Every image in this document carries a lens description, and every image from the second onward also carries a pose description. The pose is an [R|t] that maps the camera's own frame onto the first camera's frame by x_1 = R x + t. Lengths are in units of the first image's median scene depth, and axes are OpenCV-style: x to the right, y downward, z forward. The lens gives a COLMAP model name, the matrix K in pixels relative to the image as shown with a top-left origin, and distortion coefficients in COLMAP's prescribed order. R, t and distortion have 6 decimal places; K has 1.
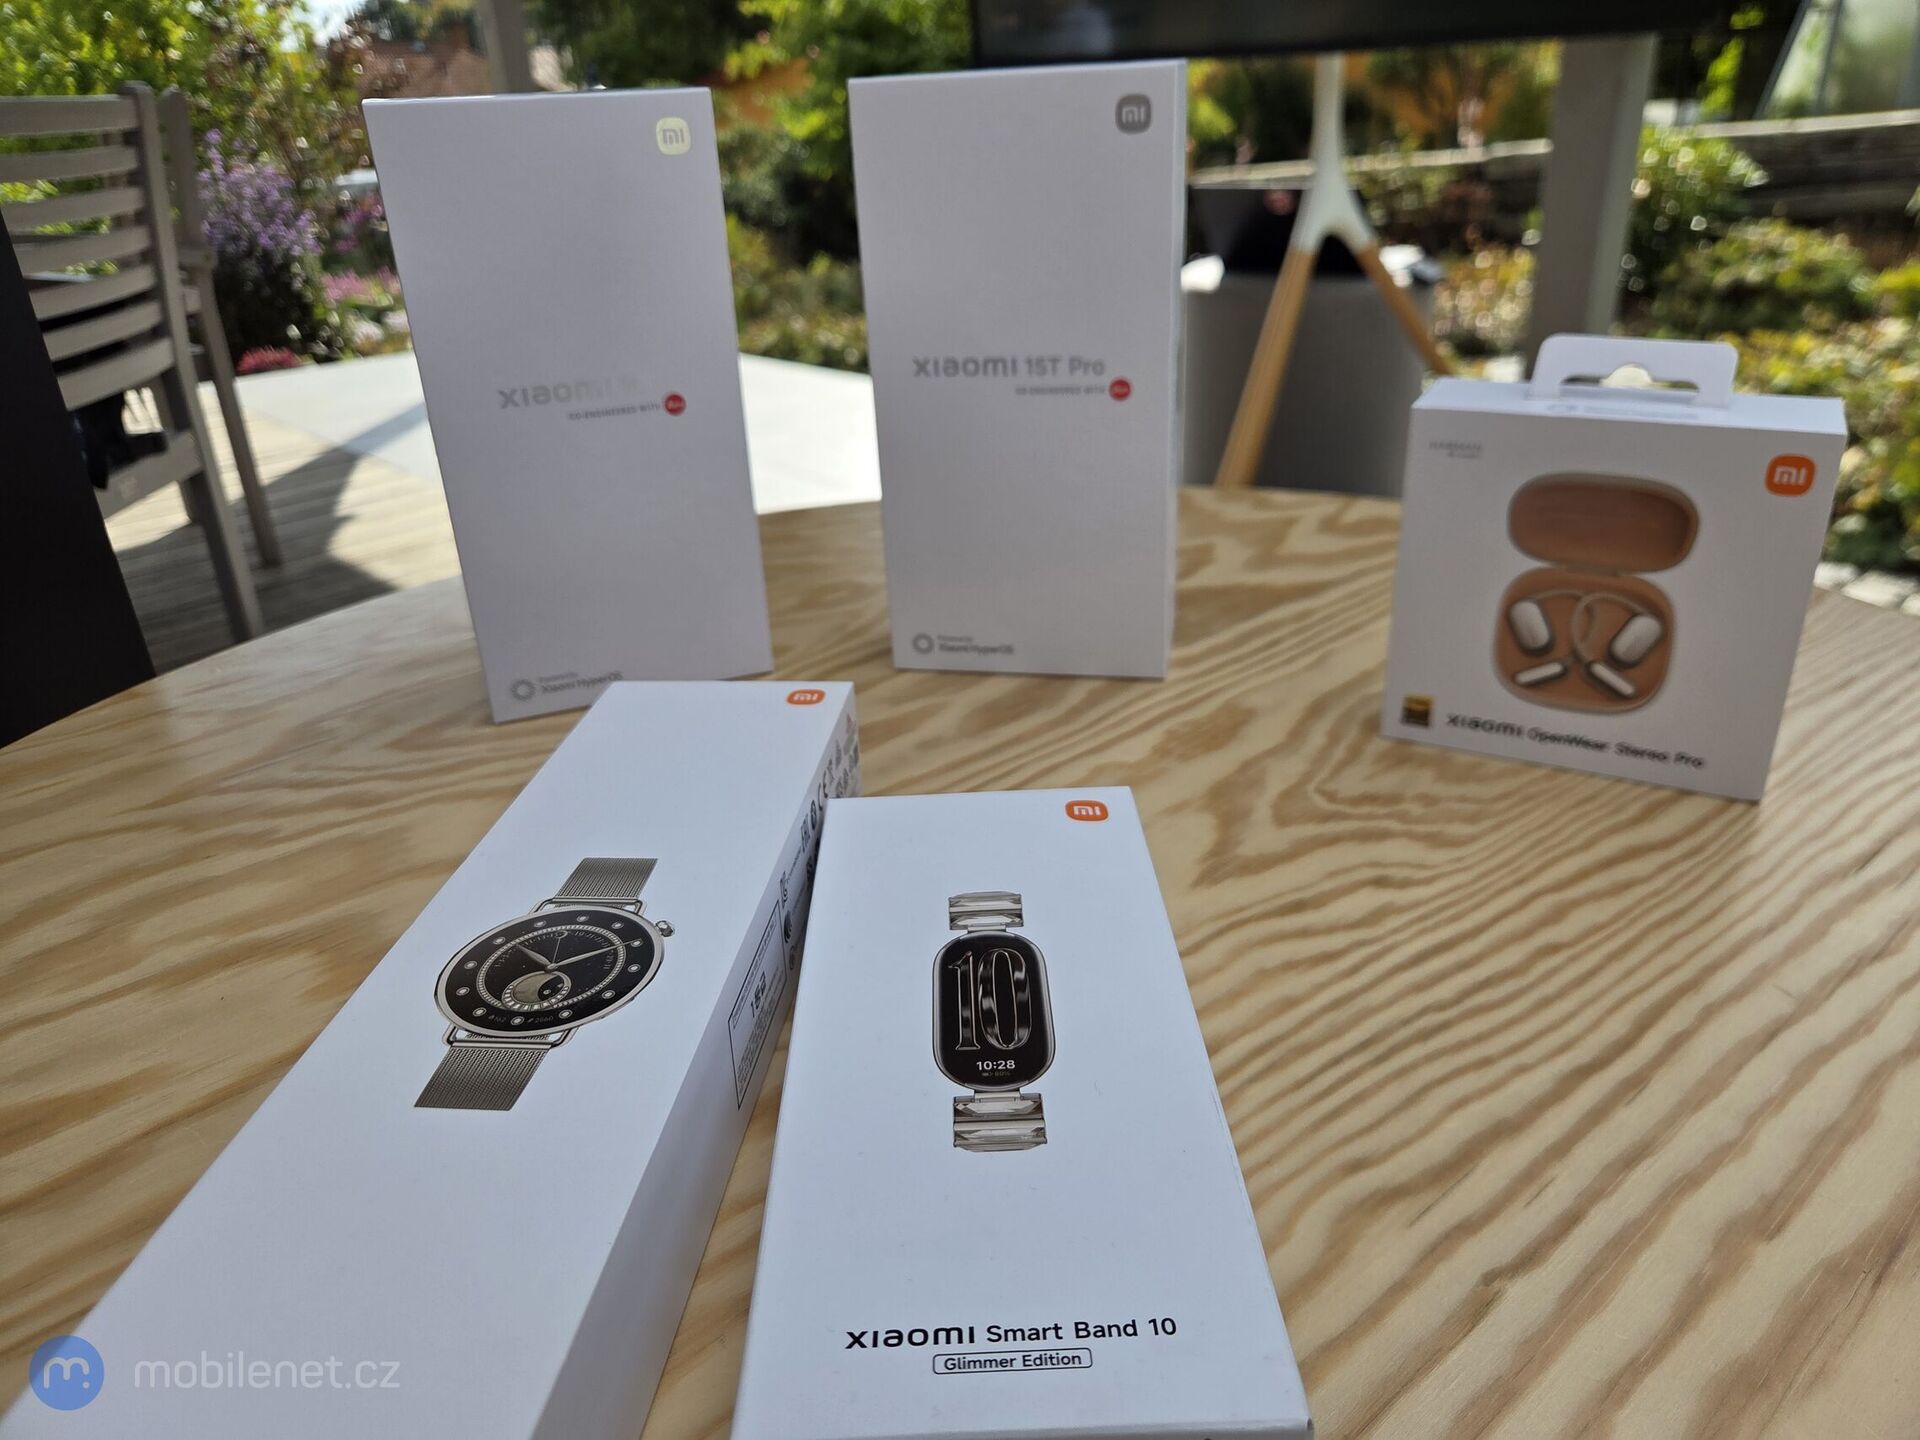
lens RADIAL K [[1308.4, 0, 990.2], [0, 1308.4, 702.0], [0, 0, 1]] dist [0.032434, -0.041828]
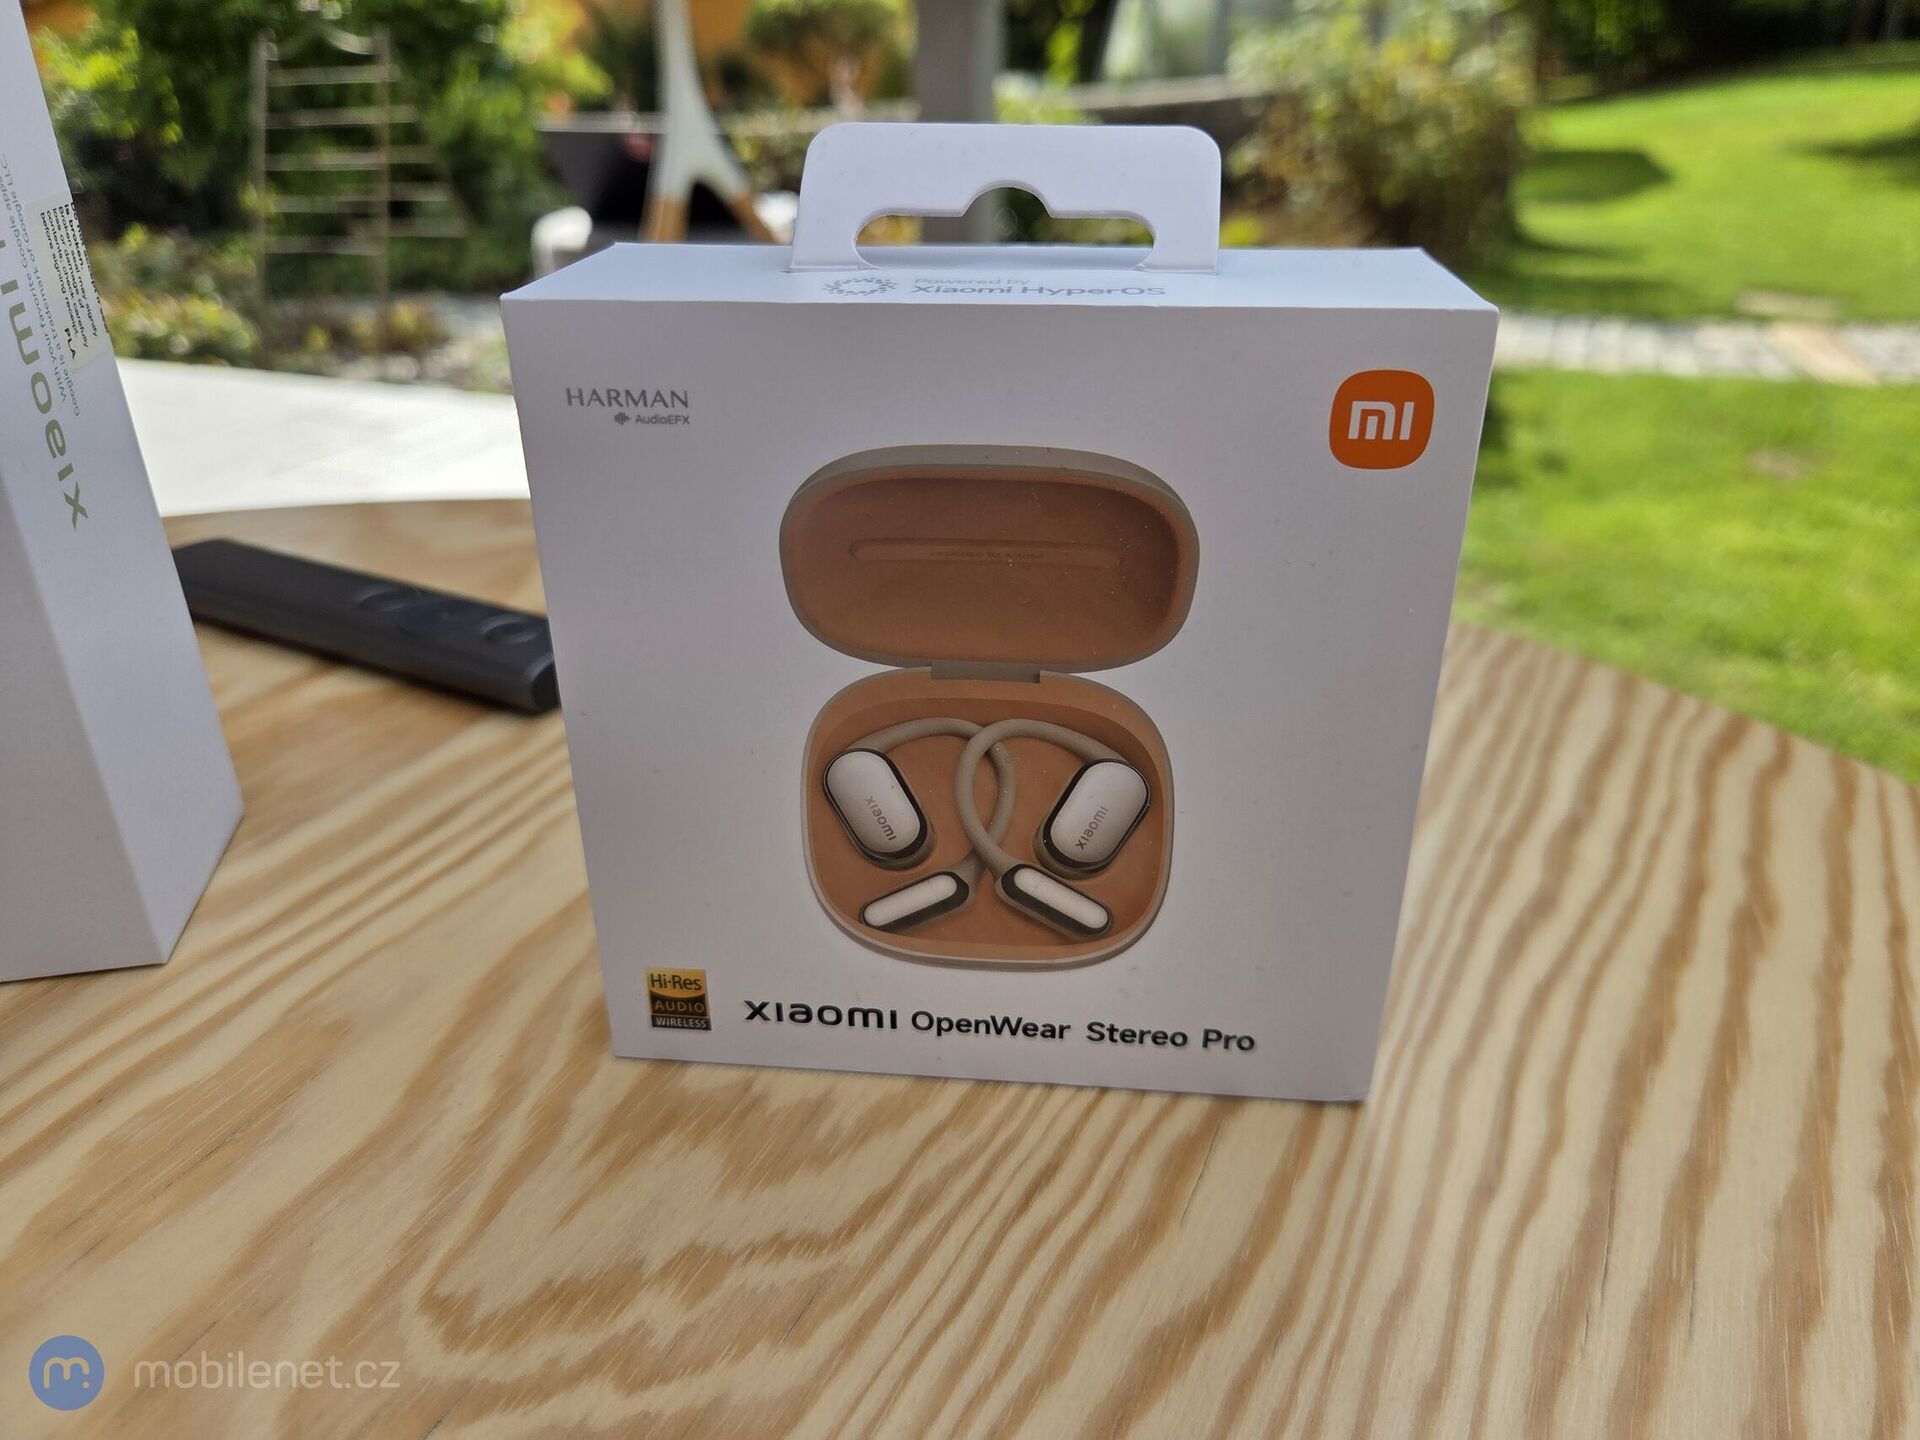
lens RADIAL K [[1308.4, 0, 960.7], [0, 1308.4, 711.7], [0, 0, 1]] dist [0.032434, -0.041828]
pose [[0.922088, -0.146483, 0.358186, 0.280107], [0.137115, 0.989212, 0.051567, -0.104184], [-0.361876, 0.001564, 0.932225, 0.572583]]
